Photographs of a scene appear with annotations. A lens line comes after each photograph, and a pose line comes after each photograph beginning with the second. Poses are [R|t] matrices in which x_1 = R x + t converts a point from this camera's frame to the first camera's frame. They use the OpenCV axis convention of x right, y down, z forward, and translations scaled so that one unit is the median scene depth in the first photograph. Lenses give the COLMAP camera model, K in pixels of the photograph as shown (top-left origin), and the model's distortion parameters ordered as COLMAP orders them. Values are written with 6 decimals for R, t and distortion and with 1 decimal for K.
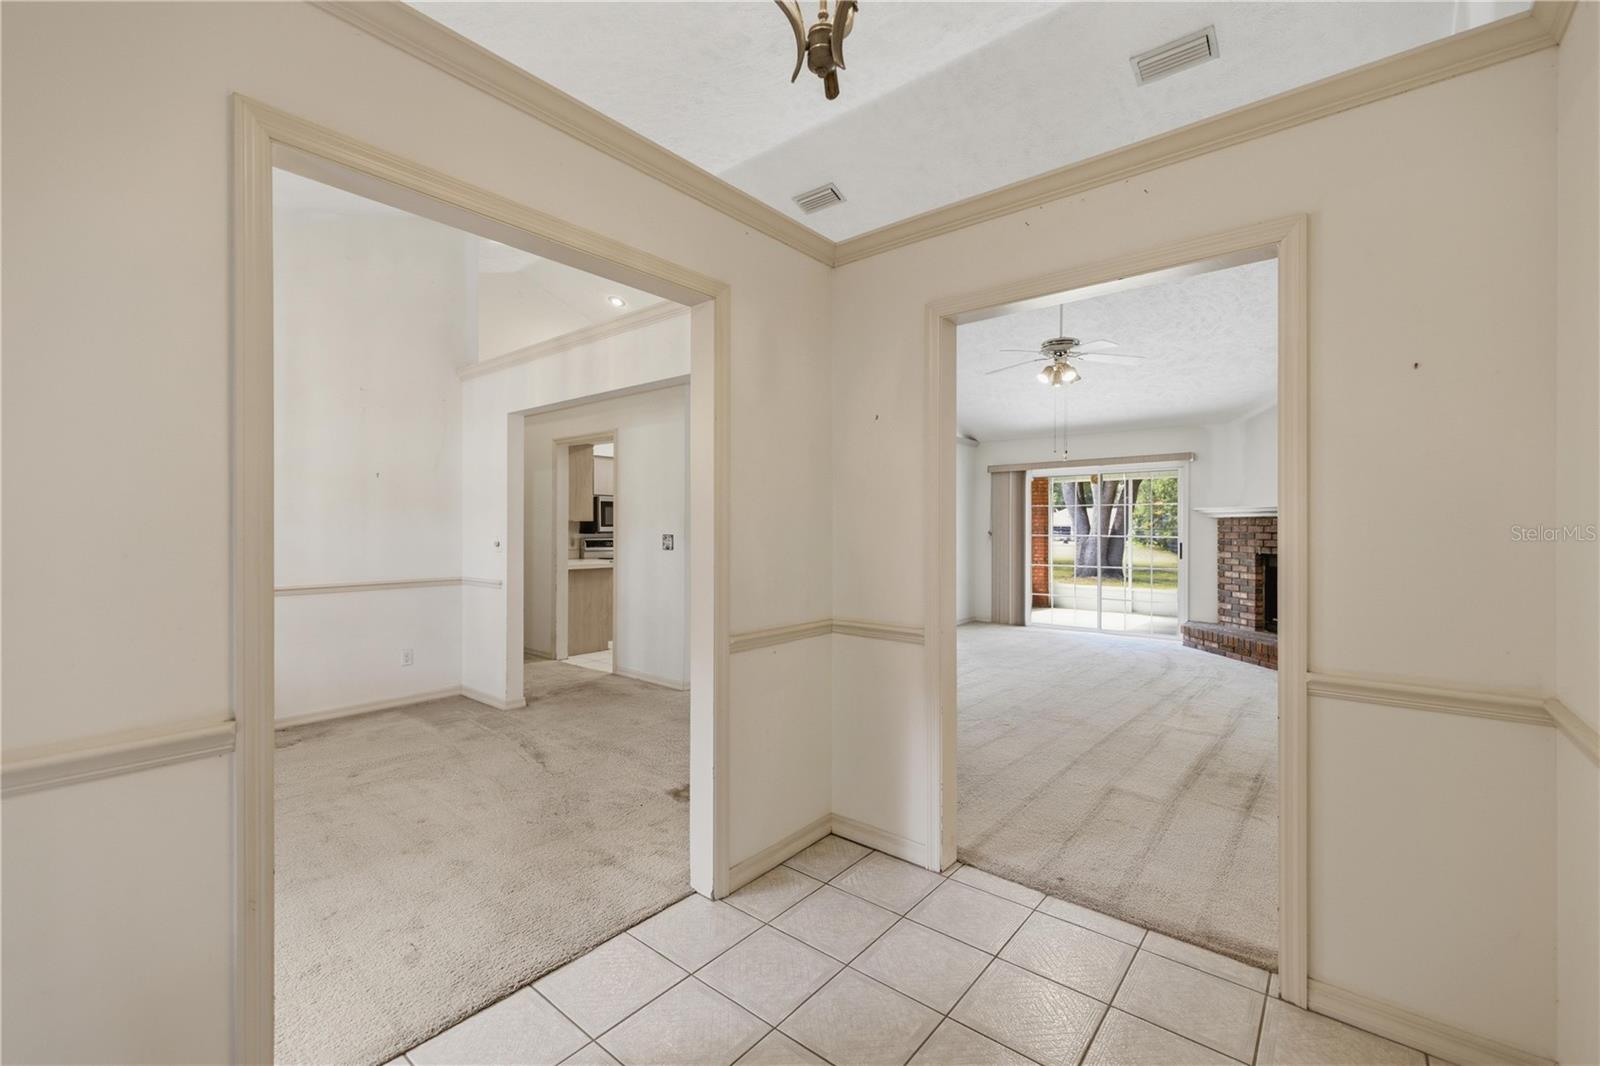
lens RADIAL K [[669.9, 0, 800.0], [0, 669.9, 533.0], [0, 0, 1]] dist [0.012885, 0.000088]
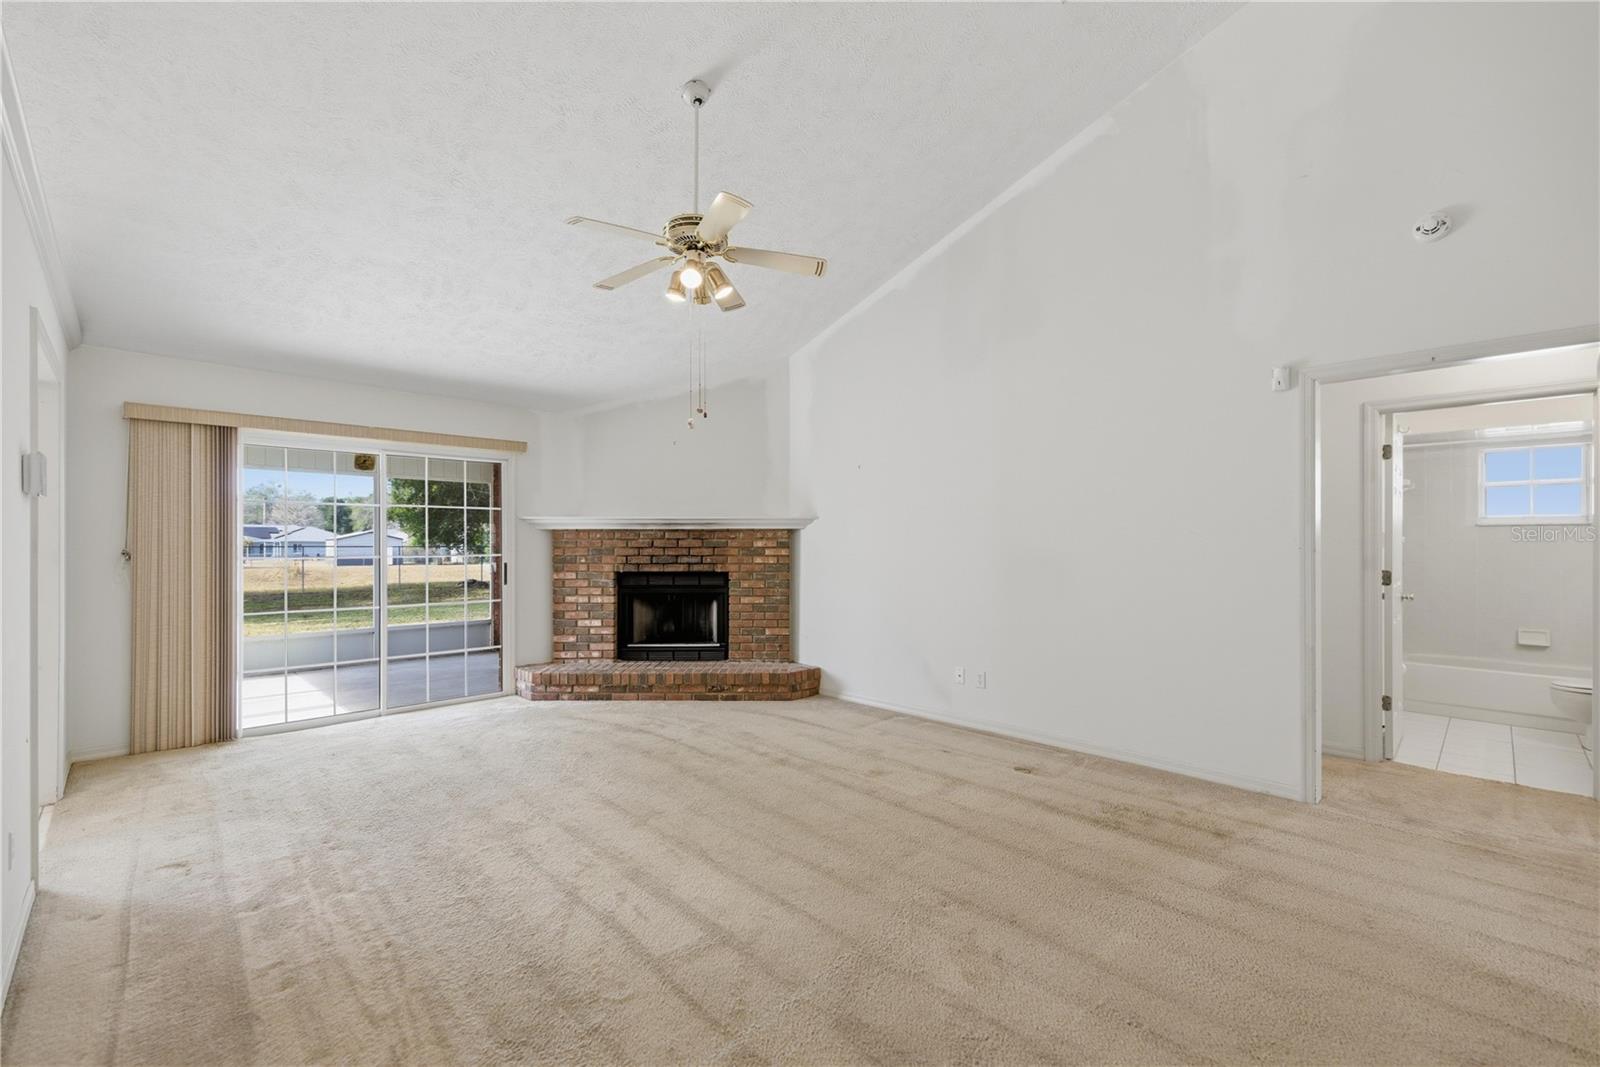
lens RADIAL K [[680.8, 0, 800.0], [0, 680.8, 533.5], [0, 0, 1]] dist [0.012899, -0.000037]
pose [[0.098932, 0.014099, 0.994994, -0.164279], [0.009179, 0.999844, -0.015080, -0.003174], [-0.995052, 0.010625, 0.098787, 0.677857]]
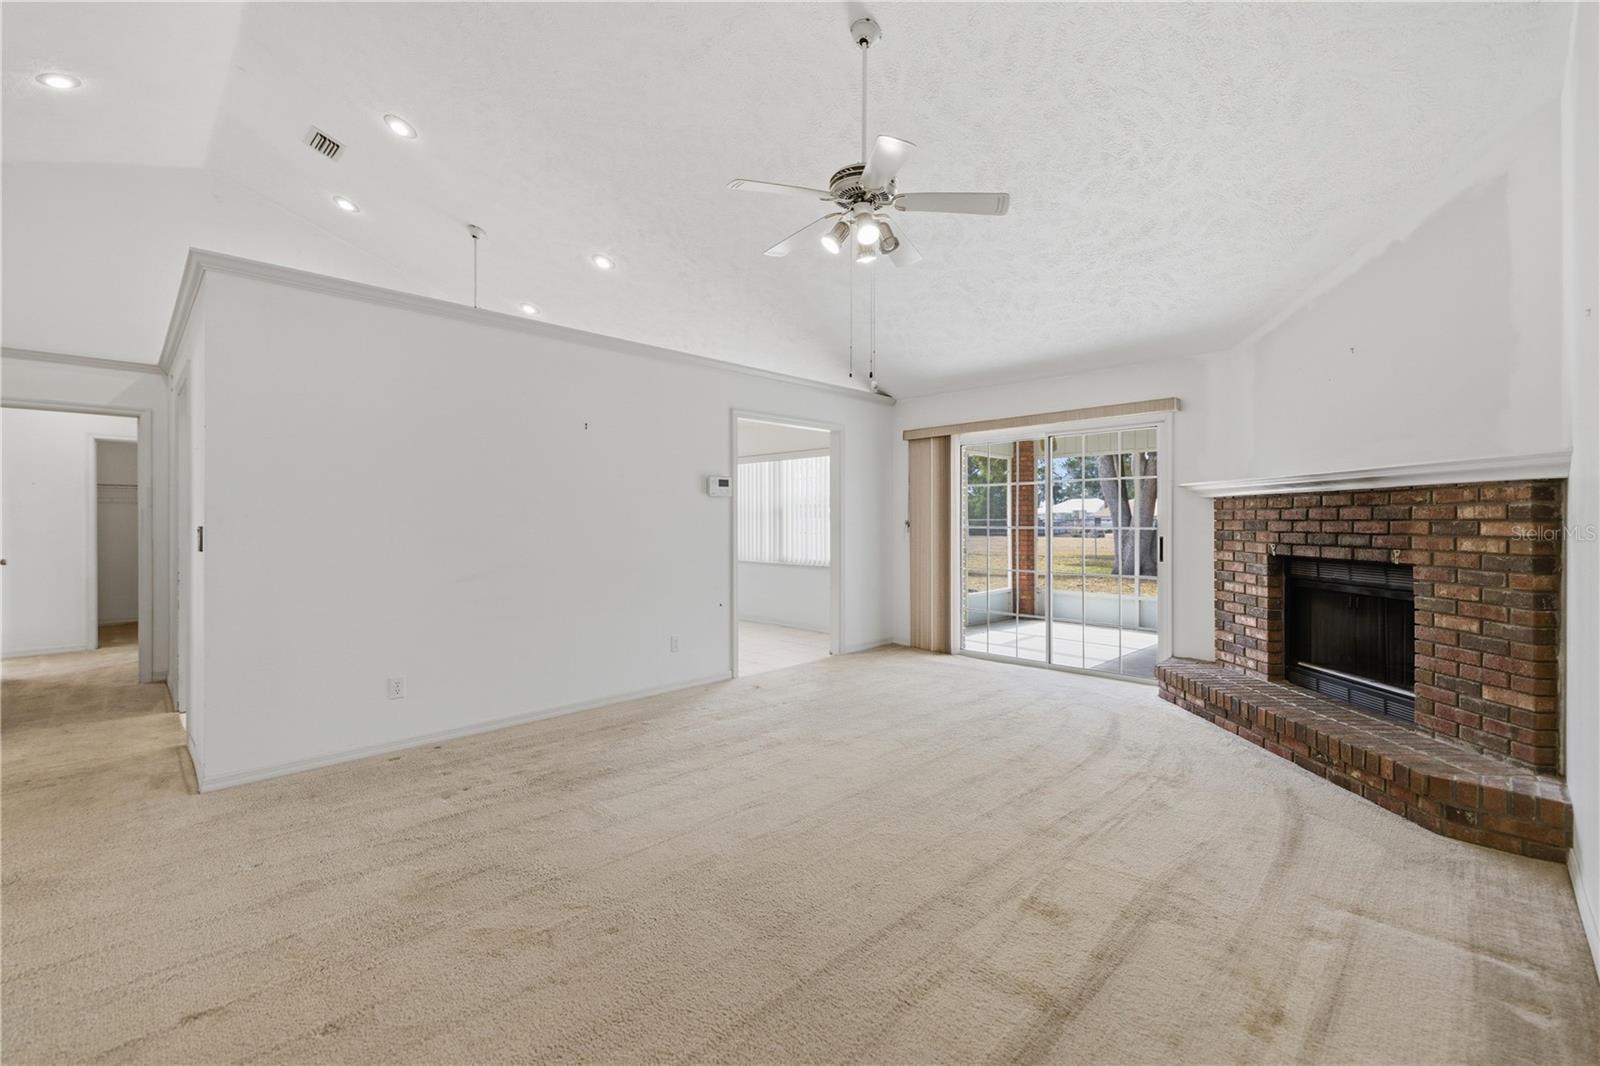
lens RADIAL K [[676.4, 0, 799.6], [0, 676.4, 526.3], [0, 0, 1]] dist [0.003800, 0.000297]
pose [[0.996043, -0.003142, -0.088822, 0.306768], [0.003145, 0.999995, -0.000098, 0.003664], [0.088822, -0.000181, 0.996048, 0.348743]]
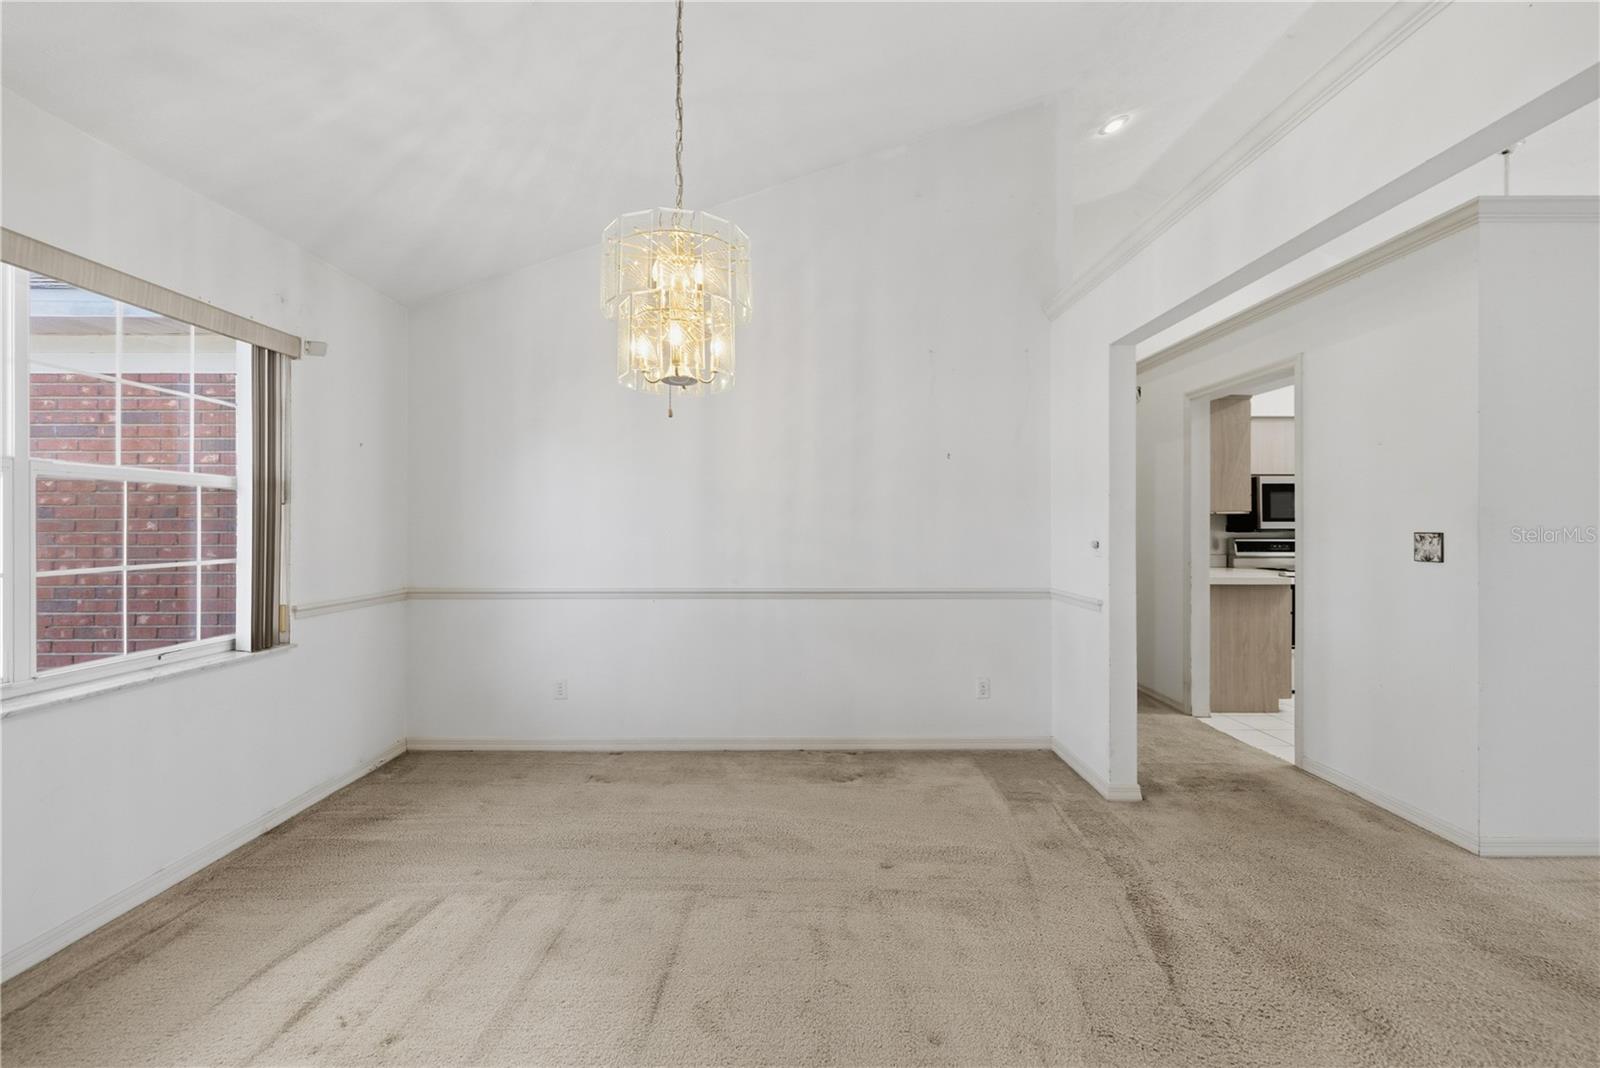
lens RADIAL K [[679.7, 0, 793.0], [0, 679.7, 519.5], [0, 0, 1]] dist [0.003855, 0.000098]
pose [[0.641494, -0.009324, -0.767072, -0.085764], [-0.005706, 0.999840, -0.016926, 0.003110], [0.767107, 0.015235, 0.641338, 0.230343]]
